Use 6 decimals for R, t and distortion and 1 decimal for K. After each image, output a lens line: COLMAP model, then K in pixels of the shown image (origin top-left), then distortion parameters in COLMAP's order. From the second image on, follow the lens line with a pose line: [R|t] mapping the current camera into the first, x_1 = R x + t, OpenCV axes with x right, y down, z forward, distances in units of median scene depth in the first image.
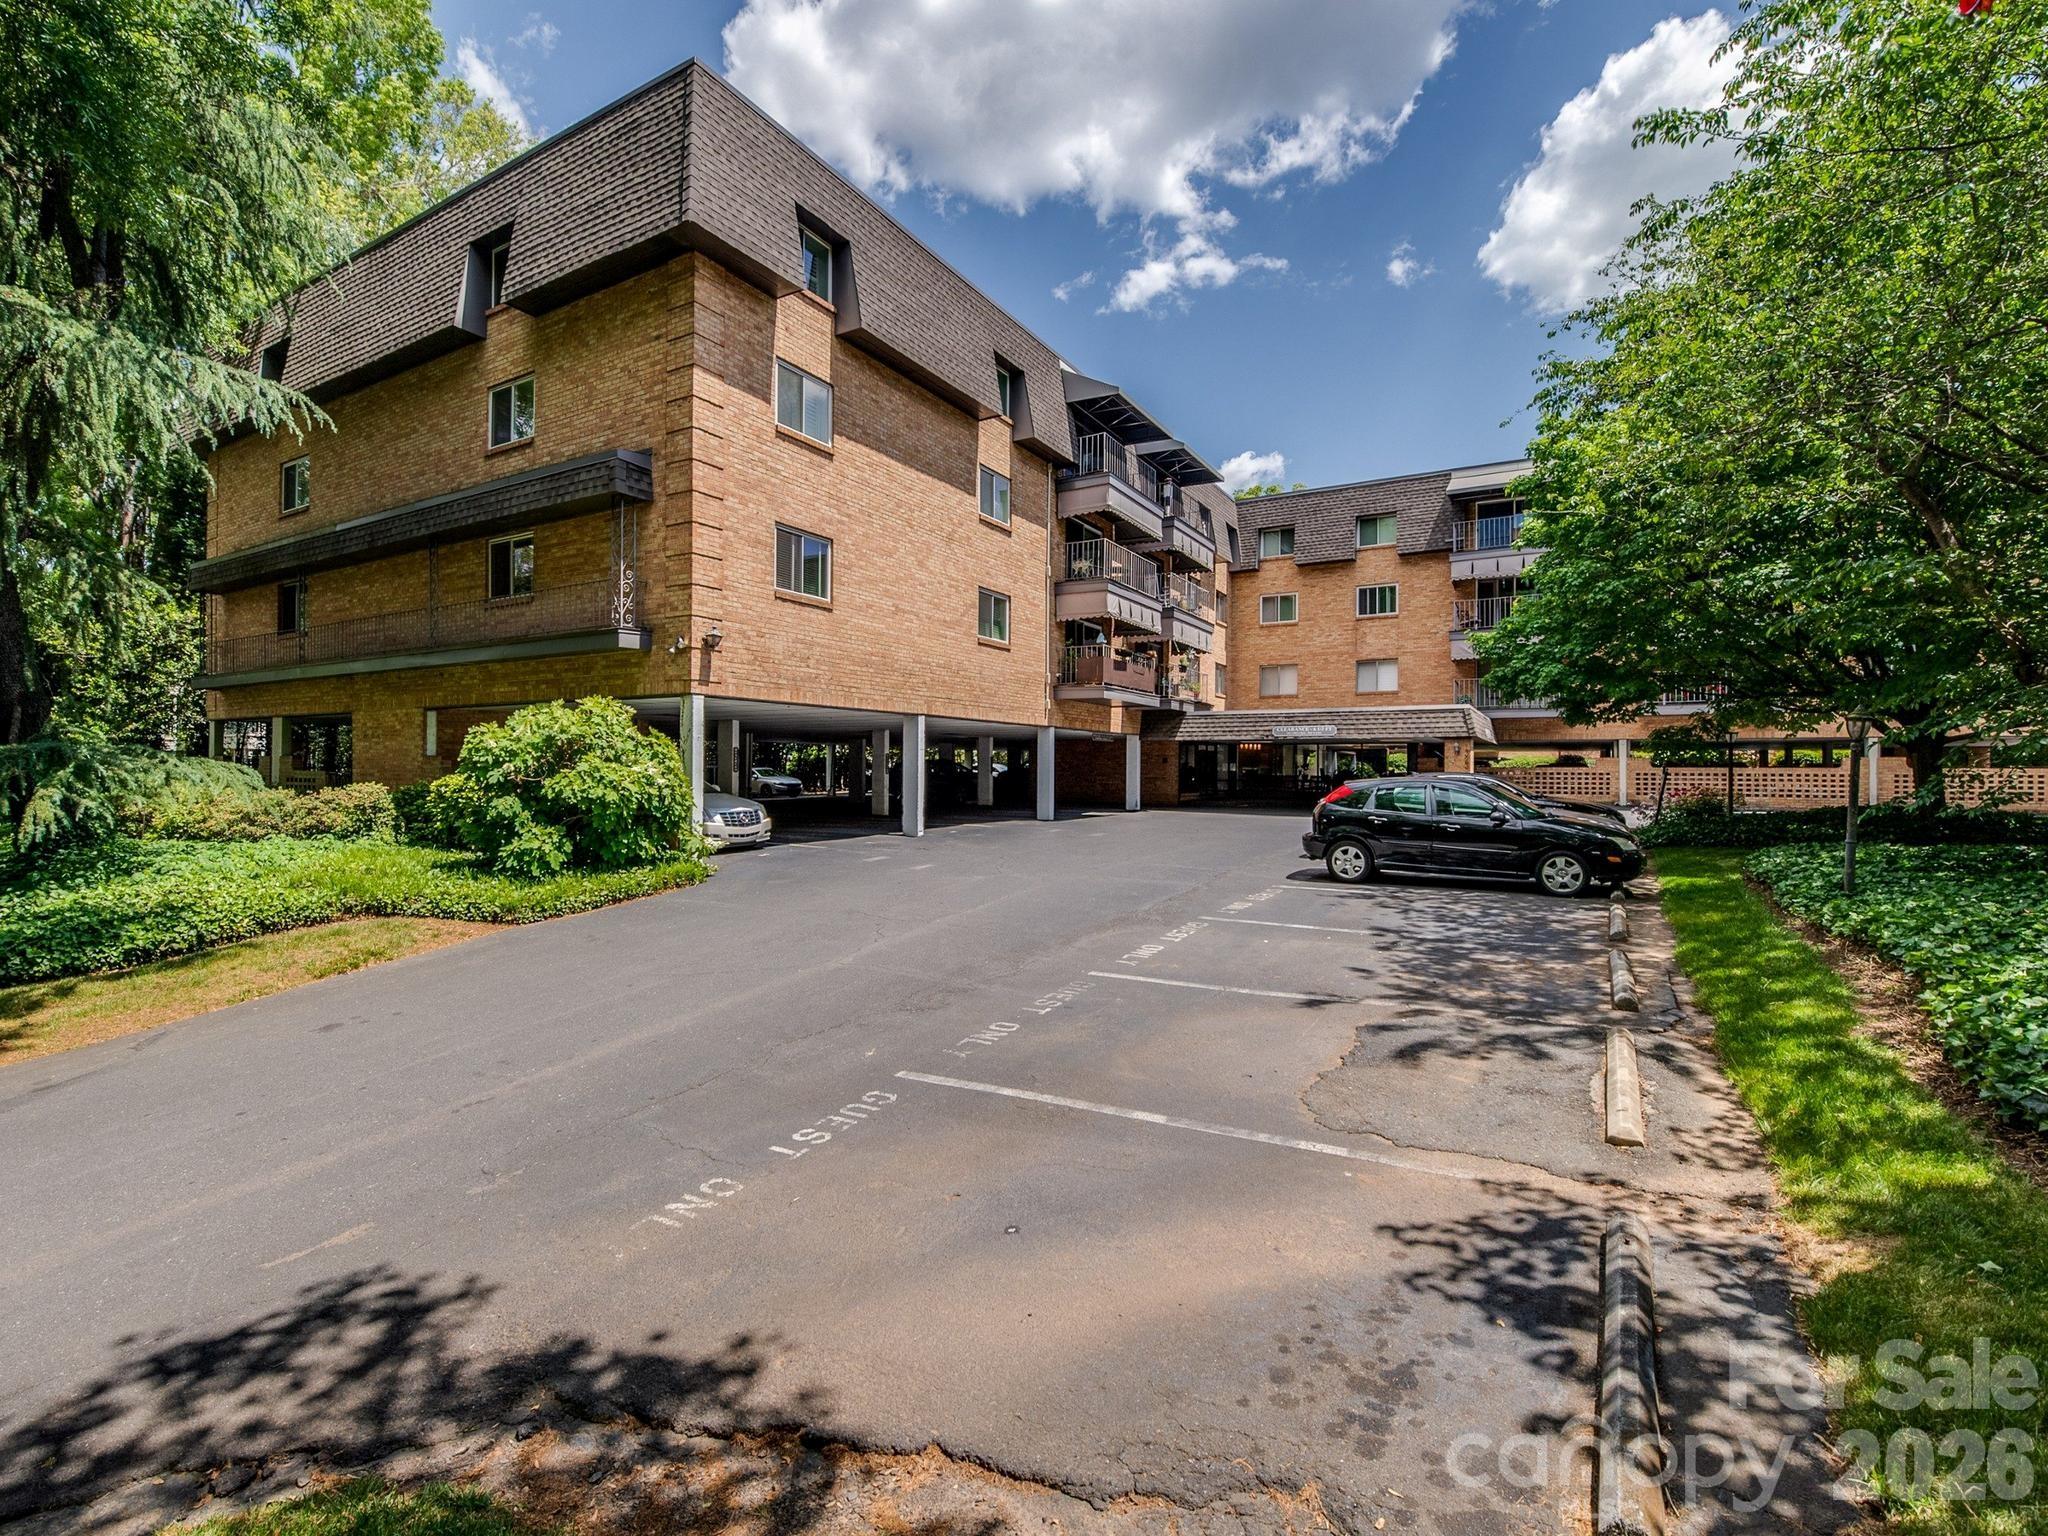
lens RADIAL K [[1144.3, 0, 1024.0], [0, 1144.3, 768.0], [0, 0, 1]] dist [-0.020244, -0.000274]
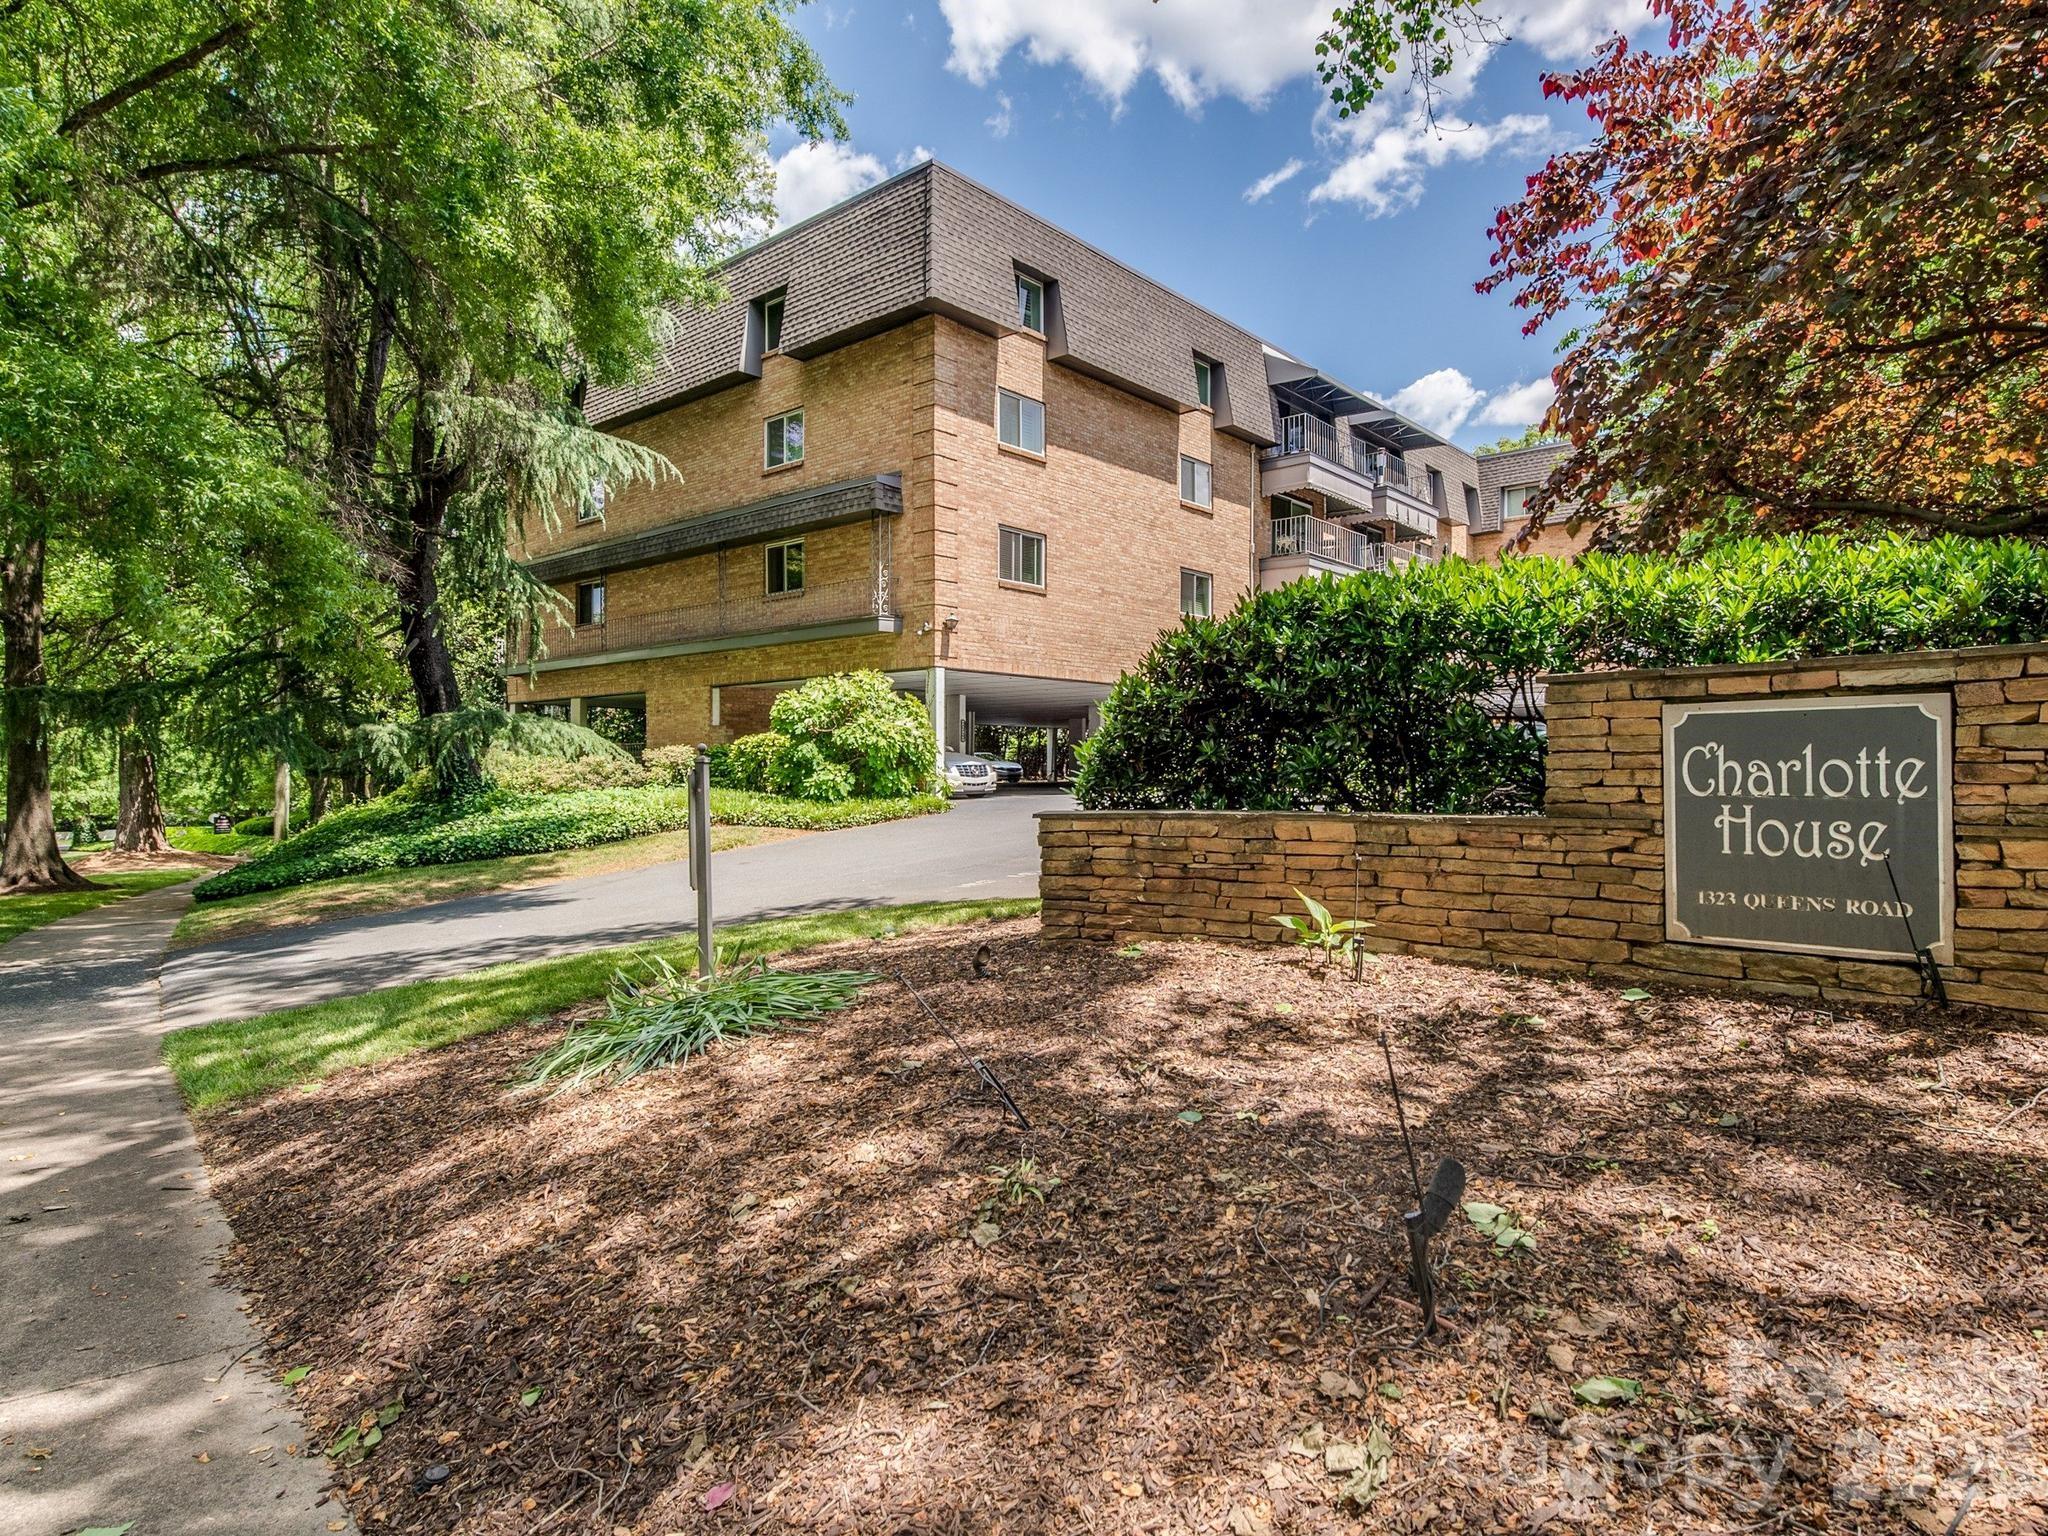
lens RADIAL K [[1344.4, 0, 1024.0], [0, 1344.4, 768.0], [0, 0, 1]] dist [0.001170, 0.000119]
pose [[0.981970, -0.006013, -0.188940, 0.075769], [0.006469, 0.999977, 0.001799, 0.040100], [0.188925, -0.002989, 0.981987, -0.392567]]
